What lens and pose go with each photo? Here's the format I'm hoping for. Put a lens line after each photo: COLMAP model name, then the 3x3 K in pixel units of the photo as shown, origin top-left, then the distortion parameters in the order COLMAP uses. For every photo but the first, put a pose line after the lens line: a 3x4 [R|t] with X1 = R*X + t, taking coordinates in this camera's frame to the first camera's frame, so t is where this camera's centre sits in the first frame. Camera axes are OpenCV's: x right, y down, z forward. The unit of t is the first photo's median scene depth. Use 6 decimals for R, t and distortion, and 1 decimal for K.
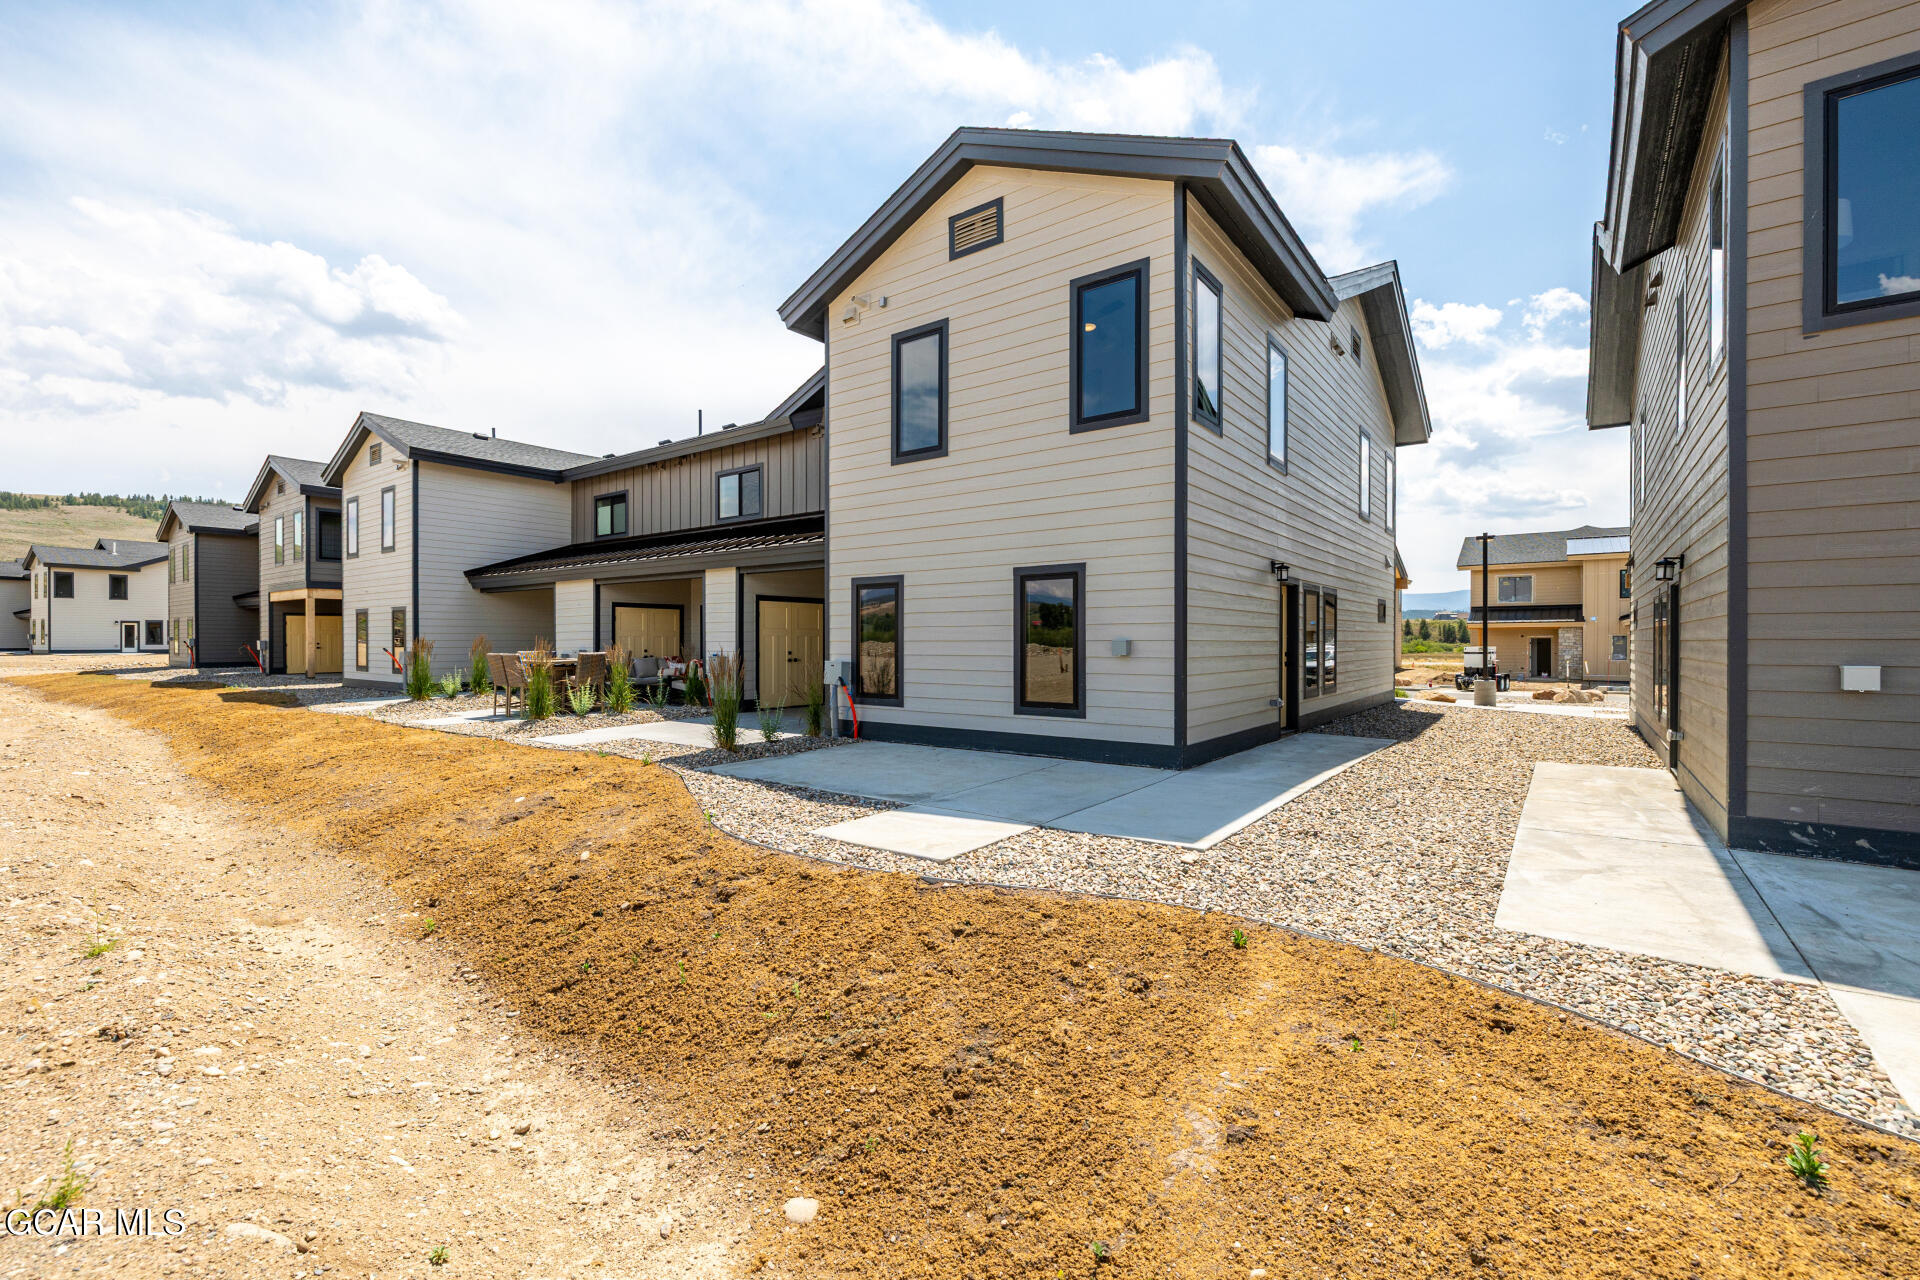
lens RADIAL K [[811.5, 0, 933.4], [0, 811.5, 647.1], [0, 0, 1]] dist [0.001227, 0.000306]
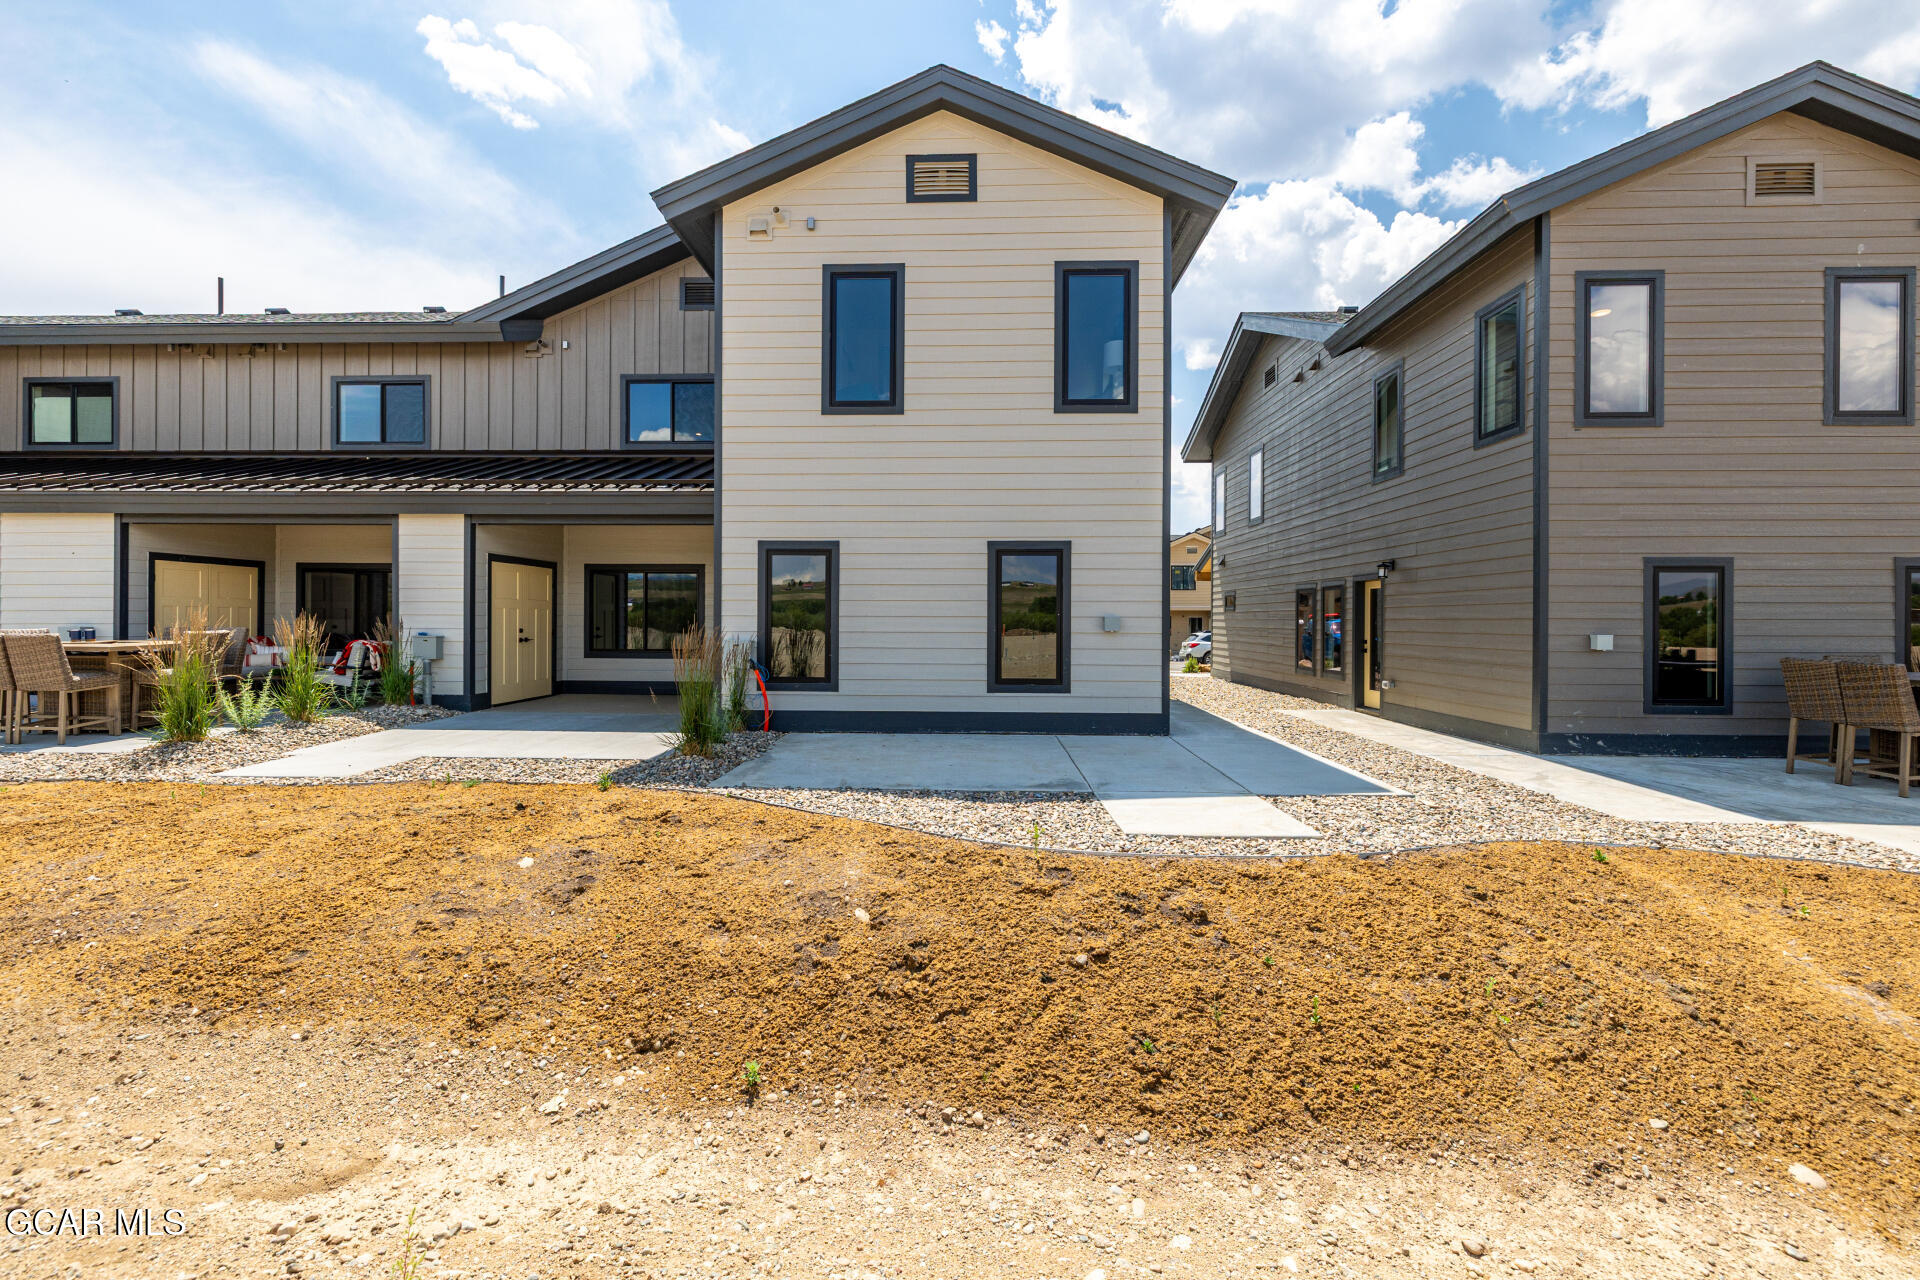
lens RADIAL K [[811.5, 0, 938.2], [0, 811.5, 620.3], [0, 0, 1]] dist [0.001227, 0.000306]
pose [[0.817076, 0.004101, 0.576515, -0.436430], [-0.000770, 0.999982, -0.006023, 0.002146], [-0.576529, 0.004478, 0.817064, 0.211942]]
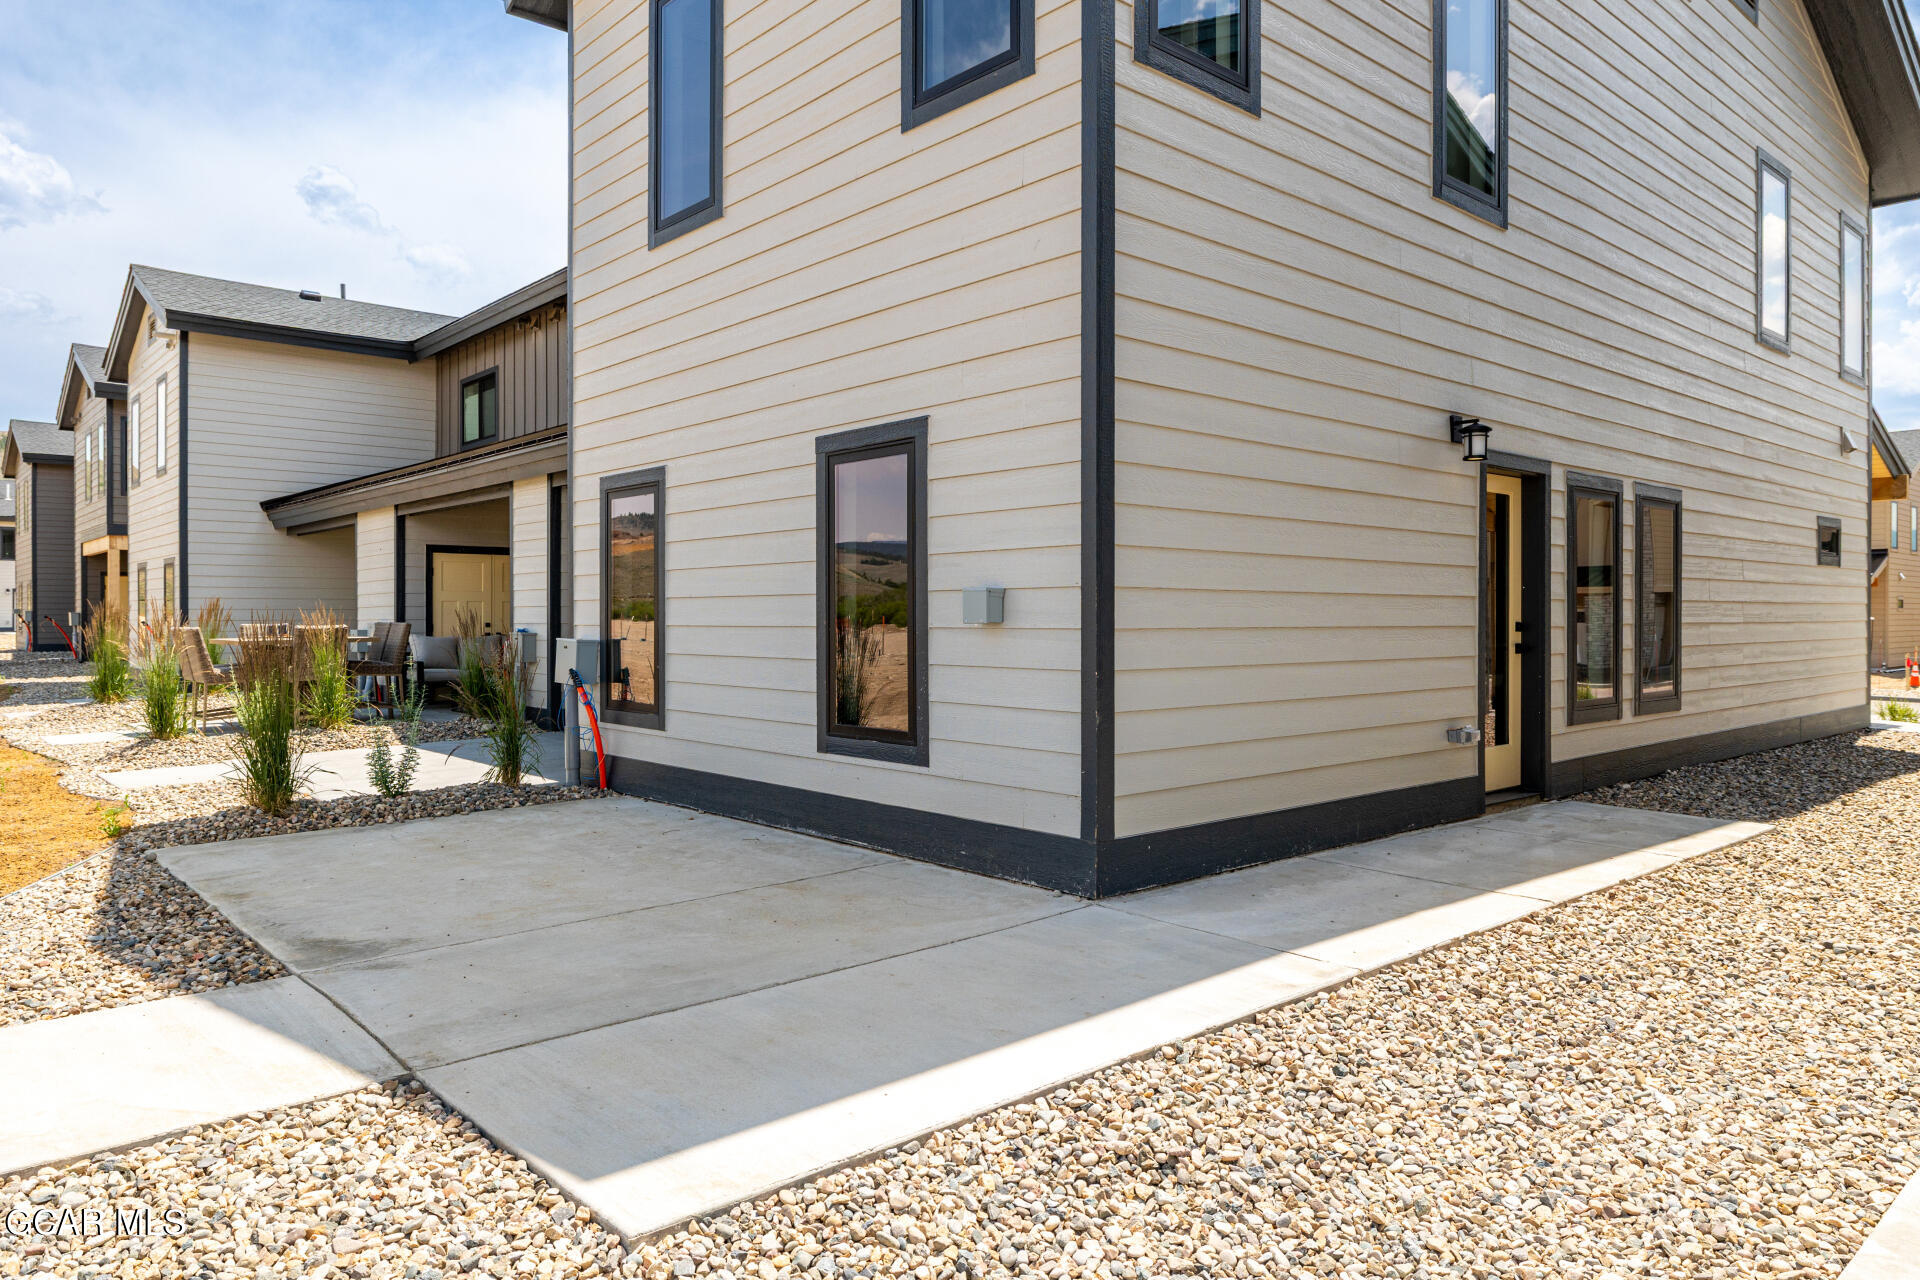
lens RADIAL K [[1241.5, 0, 932.2], [0, 1241.5, 624.2], [0, 0, 1]] dist [-0.008037, 0.002037]
pose [[0.981736, -0.000211, -0.190250, 0.258608], [0.000014, 0.999999, -0.001034, 0.008612], [0.190250, 0.001012, 0.981735, 0.270732]]
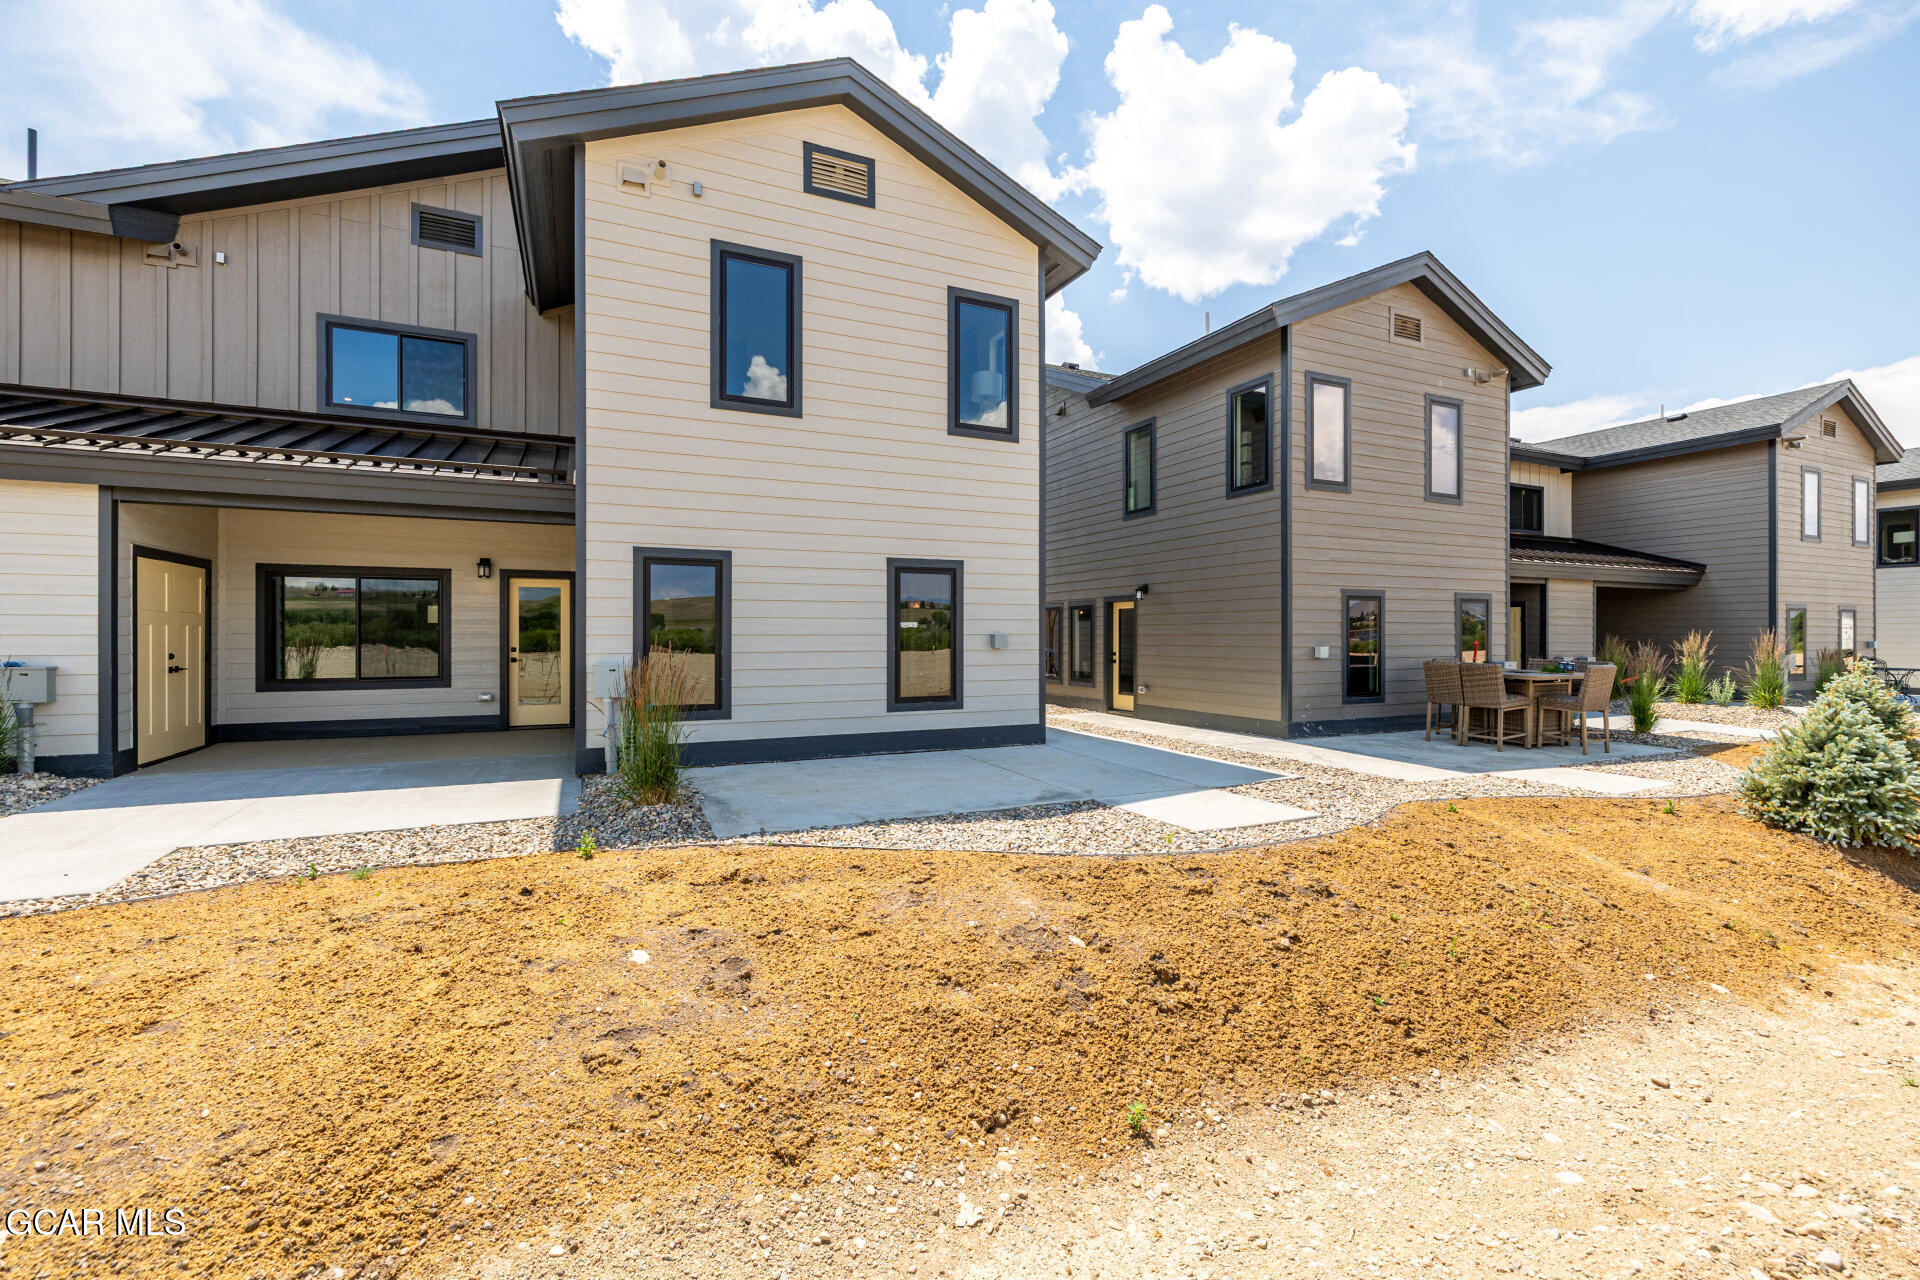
lens RADIAL K [[811.5, 0, 951.1], [0, 811.5, 637.5], [0, 0, 1]] dist [0.001227, 0.000306]
pose [[0.460495, -0.002828, 0.887658, -0.612648], [0.006109, 0.999981, 0.000017, -0.003543], [-0.887641, 0.005415, 0.460504, 0.429189]]
